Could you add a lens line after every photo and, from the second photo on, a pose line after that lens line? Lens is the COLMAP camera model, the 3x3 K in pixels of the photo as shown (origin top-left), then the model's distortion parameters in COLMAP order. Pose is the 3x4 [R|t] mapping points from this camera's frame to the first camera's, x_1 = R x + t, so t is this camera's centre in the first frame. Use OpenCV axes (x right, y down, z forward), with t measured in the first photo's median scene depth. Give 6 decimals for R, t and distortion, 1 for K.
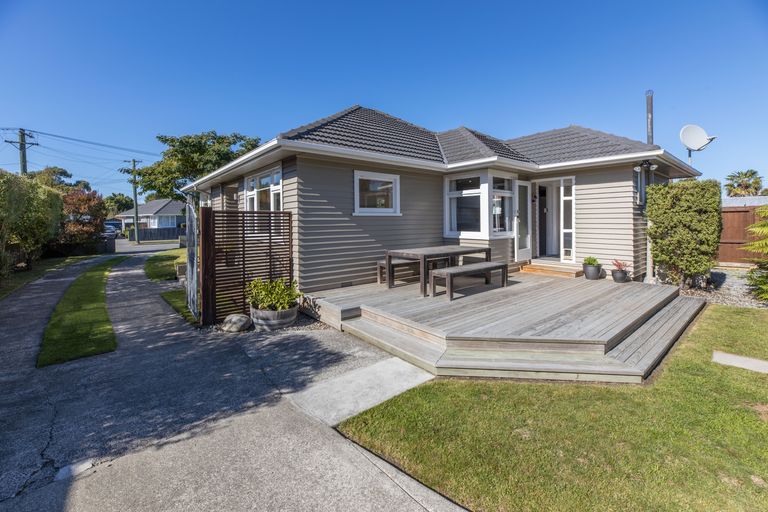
lens RADIAL K [[320.0, 0, 386.9], [0, 320.0, 223.0], [0, 0, 1]] dist [0.000586, 0.000192]
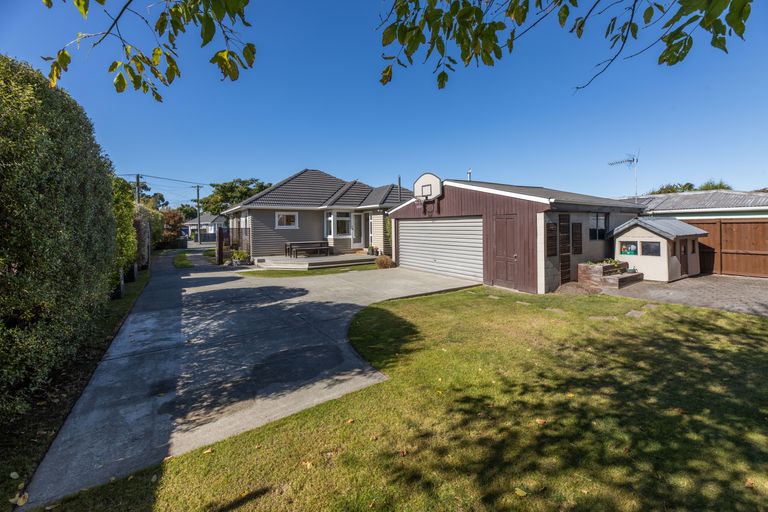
lens RADIAL K [[320.0, 0, 386.9], [0, 320.0, 223.0], [0, 0, 1]] dist [0.000586, 0.000192]
pose [[0.991156, -0.003094, -0.132664, 0.481999], [0.001098, 0.999885, -0.015112, -0.013233], [0.132696, 0.014833, 0.991046, -0.618583]]
